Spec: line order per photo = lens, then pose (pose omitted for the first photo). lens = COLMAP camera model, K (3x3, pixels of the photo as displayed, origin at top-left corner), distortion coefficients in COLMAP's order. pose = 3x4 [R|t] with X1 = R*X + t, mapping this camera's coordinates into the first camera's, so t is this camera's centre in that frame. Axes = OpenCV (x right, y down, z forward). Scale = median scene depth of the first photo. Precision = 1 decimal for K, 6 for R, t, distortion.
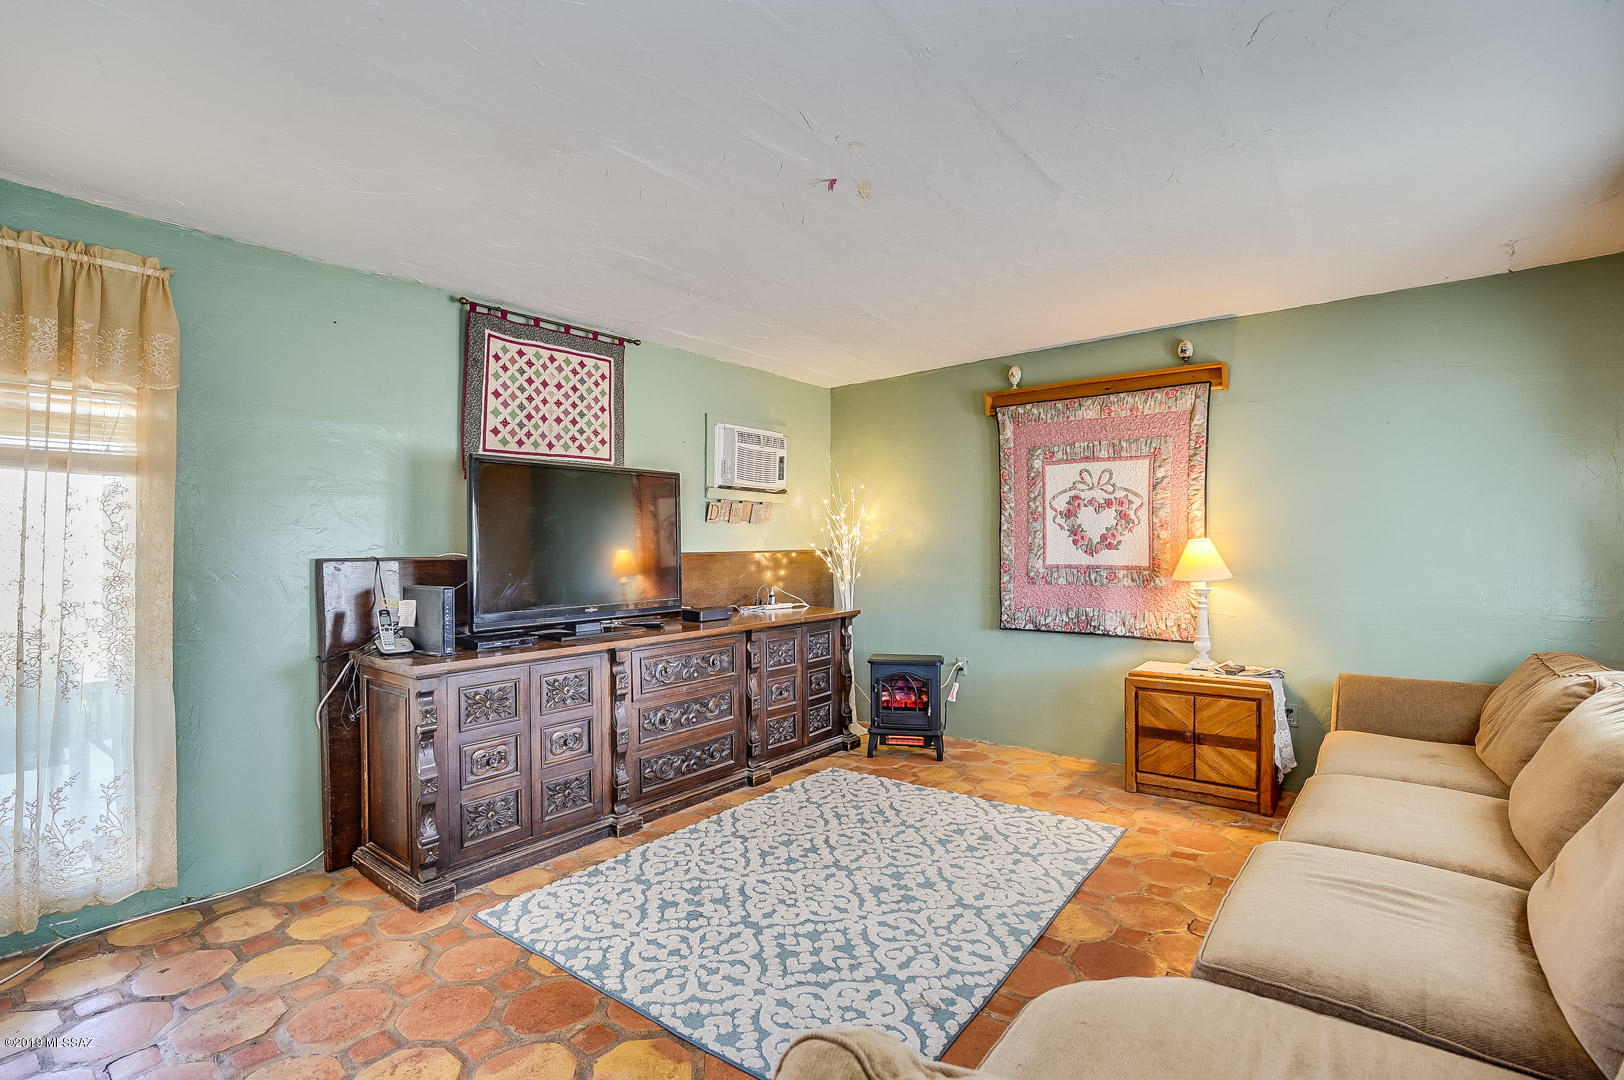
lens RADIAL K [[751.4, 0, 812.5], [0, 751.4, 533.5], [0, 0, 1]] dist [-0.066434, 0.028328]
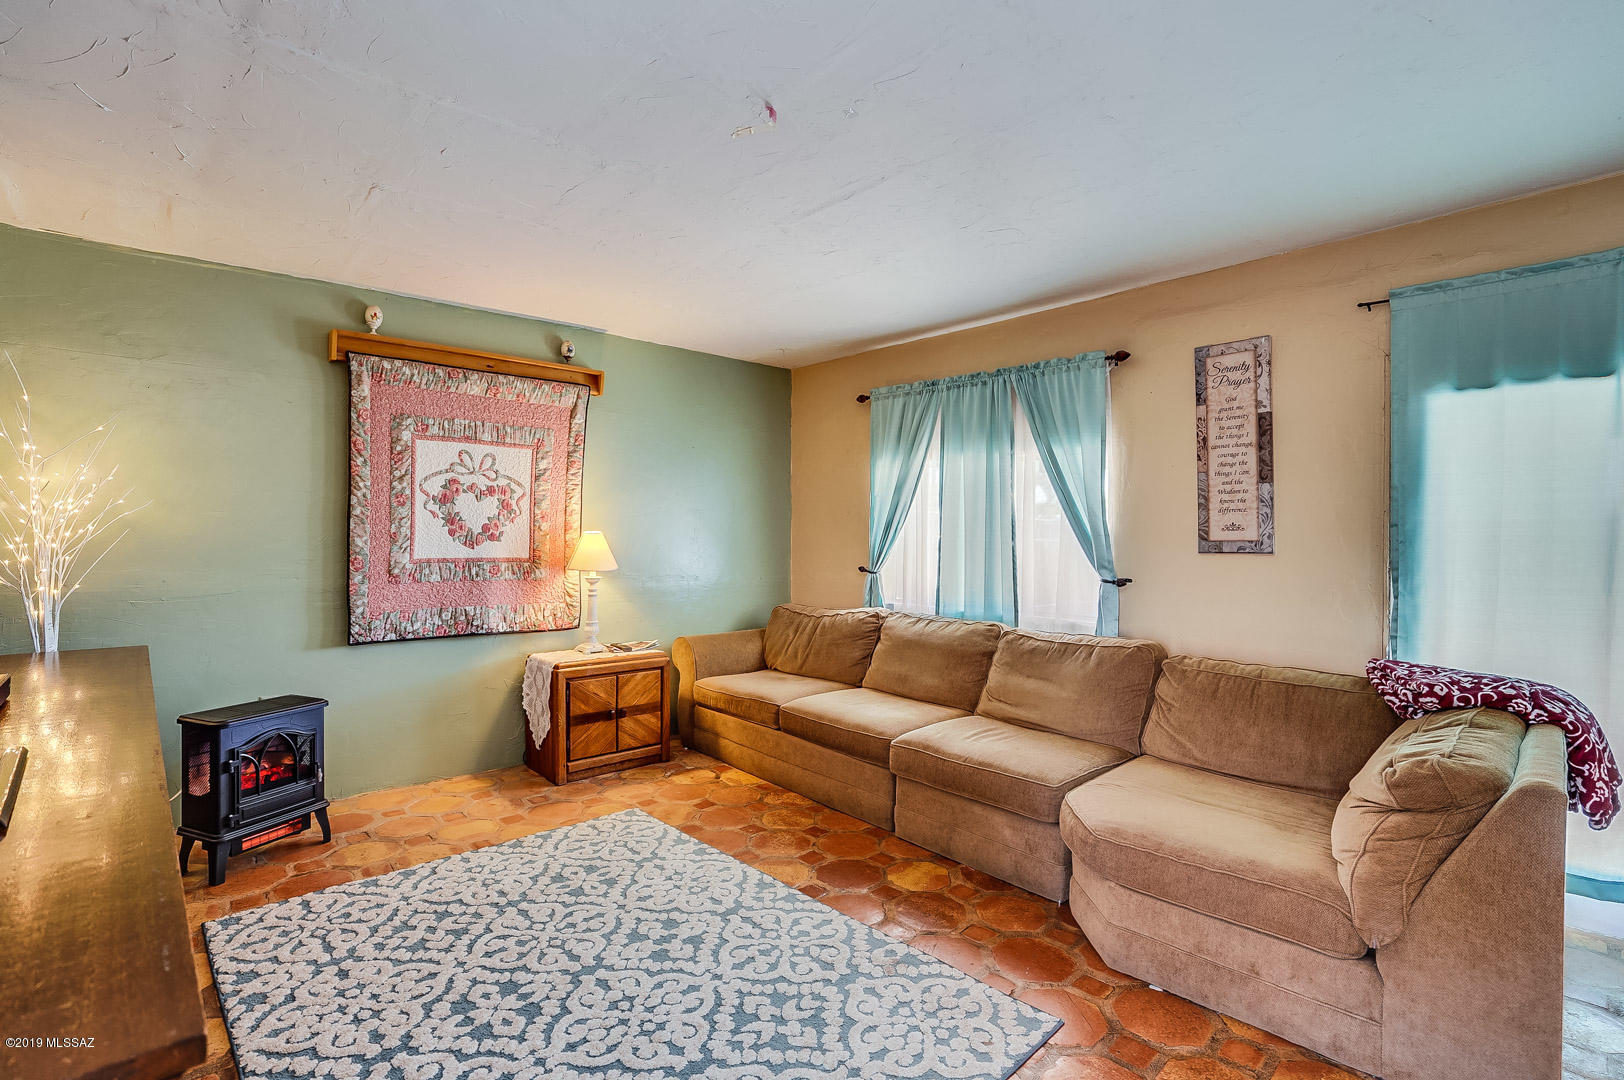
lens RADIAL K [[751.4, 0, 812.5], [0, 751.4, 533.5], [0, 0, 1]] dist [-0.066434, 0.028328]
pose [[0.157501, 0.007640, 0.987489, -0.460446], [-0.024480, 0.999693, -0.003830, 0.006178], [-0.987215, -0.023570, 0.157640, 0.470833]]
